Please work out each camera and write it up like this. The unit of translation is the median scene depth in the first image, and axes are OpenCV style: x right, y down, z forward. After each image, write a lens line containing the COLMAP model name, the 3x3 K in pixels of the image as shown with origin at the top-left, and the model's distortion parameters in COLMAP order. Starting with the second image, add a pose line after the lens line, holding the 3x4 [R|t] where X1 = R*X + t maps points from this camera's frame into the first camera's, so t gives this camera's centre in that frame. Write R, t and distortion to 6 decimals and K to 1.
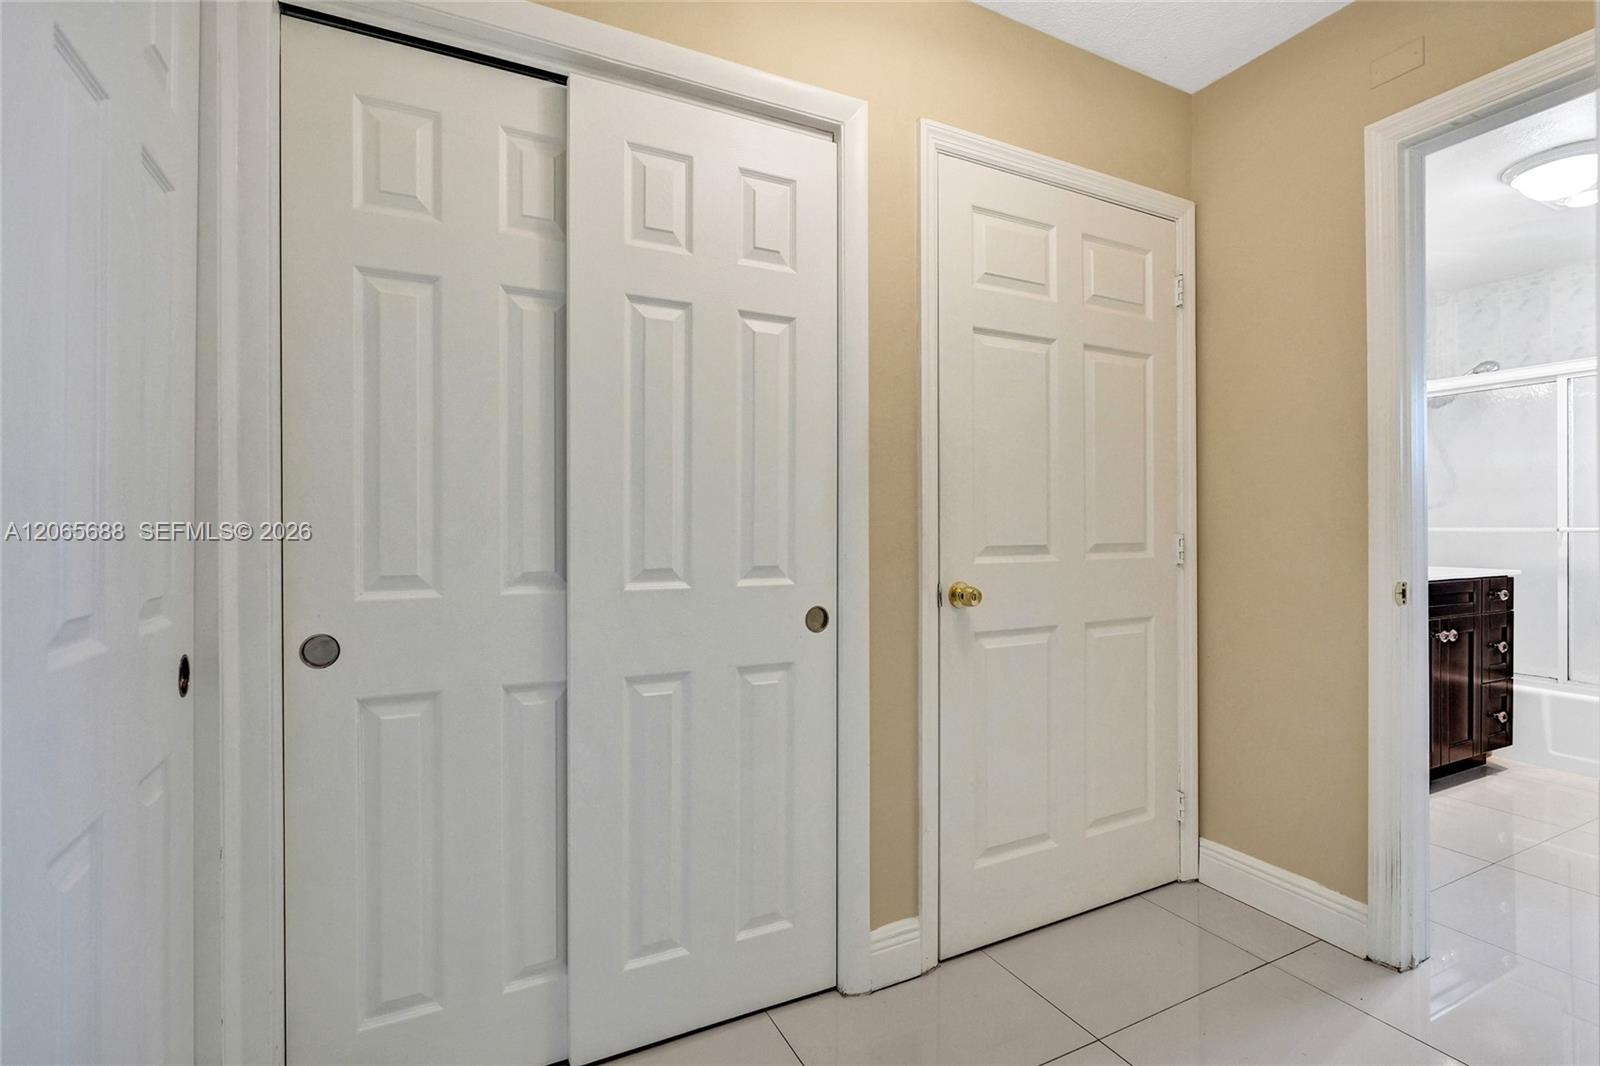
lens RADIAL K [[735.2, 0, 800.0], [0, 735.2, 533.0], [0, 0, 1]] dist [0.001559, 0.000558]
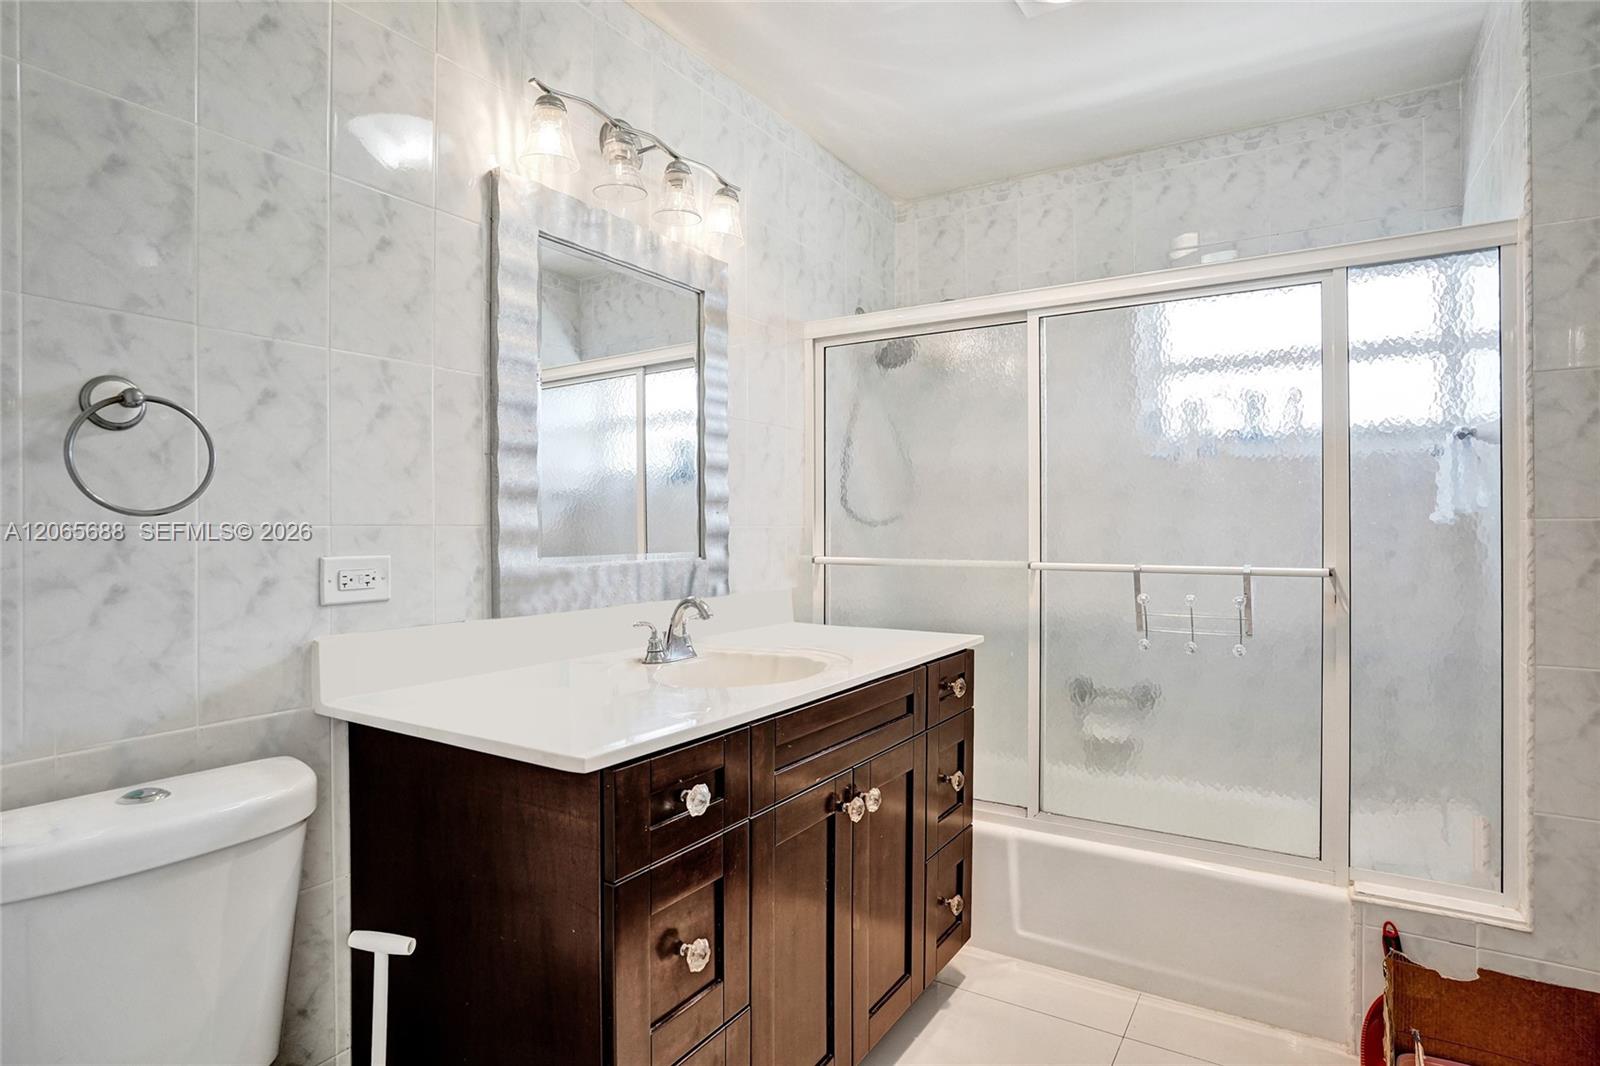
lens RADIAL K [[798.6, 0, 800.0], [0, 798.6, 533.0], [0, 0, 1]] dist [-0.000871, -0.000053]
pose [[0.858330, 0.001840, 0.513095, 0.536313], [-0.002889, 0.999995, 0.001248, -0.030756], [-0.513091, -0.002553, 0.858331, 0.538397]]
